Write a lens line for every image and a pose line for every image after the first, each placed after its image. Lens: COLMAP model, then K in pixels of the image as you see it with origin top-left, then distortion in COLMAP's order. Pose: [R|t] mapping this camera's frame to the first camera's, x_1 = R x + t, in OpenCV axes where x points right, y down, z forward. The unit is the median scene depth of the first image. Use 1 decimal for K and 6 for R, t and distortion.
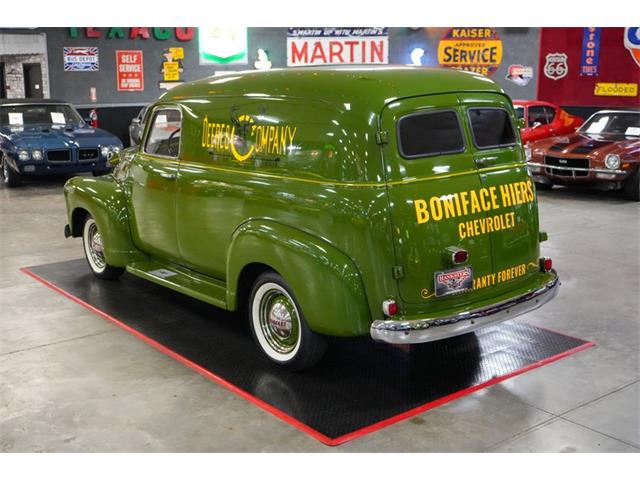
lens RADIAL K [[765.0, 0, 318.8], [0, 765.0, 241.6], [0, 0, 1]] dist [-0.006640, -0.018784]
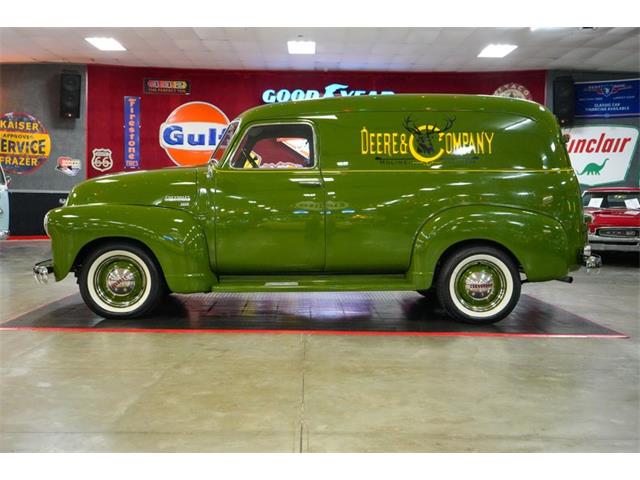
lens RADIAL K [[691.7, 0, 317.5], [0, 691.7, 239.9], [0, 0, 1]] dist [-0.009920, -0.004560]
pose [[0.613055, -0.031148, 0.789426, -0.845568], [0.155082, 0.984527, -0.081588, 0.062162], [-0.774670, 0.172444, 0.608400, 0.380209]]
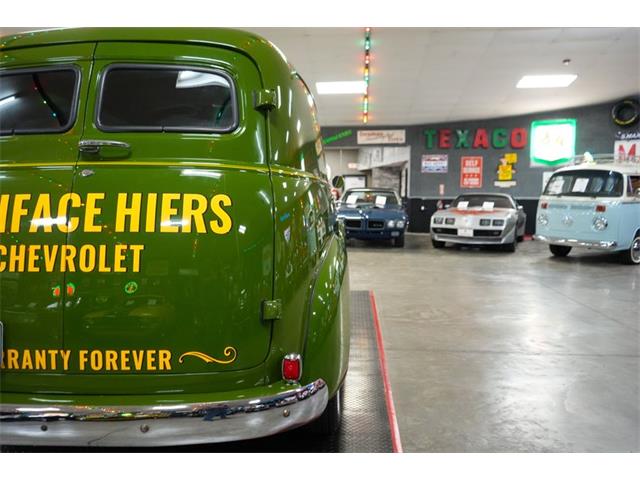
lens RADIAL K [[506.3, 0, 318.9], [0, 506.3, 238.6], [0, 0, 1]] dist [-0.003774, -0.000145]
pose [[0.738788, 0.068190, -0.670480, 0.419586], [-0.155736, 0.985215, -0.071403, -0.026705], [0.655697, 0.157169, 0.738484, 0.592409]]
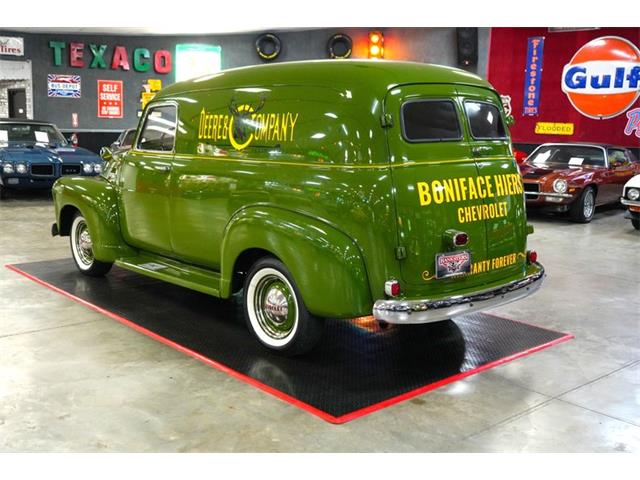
lens RADIAL K [[693.6, 0, 317.7], [0, 693.6, 239.2], [0, 0, 1]] dist [-0.005501, -0.005070]
pose [[0.997753, 0.020106, 0.063915, -0.042223], [-0.016958, 0.998634, -0.049430, 0.045125], [-0.064822, 0.048235, 0.996730, 0.060934]]
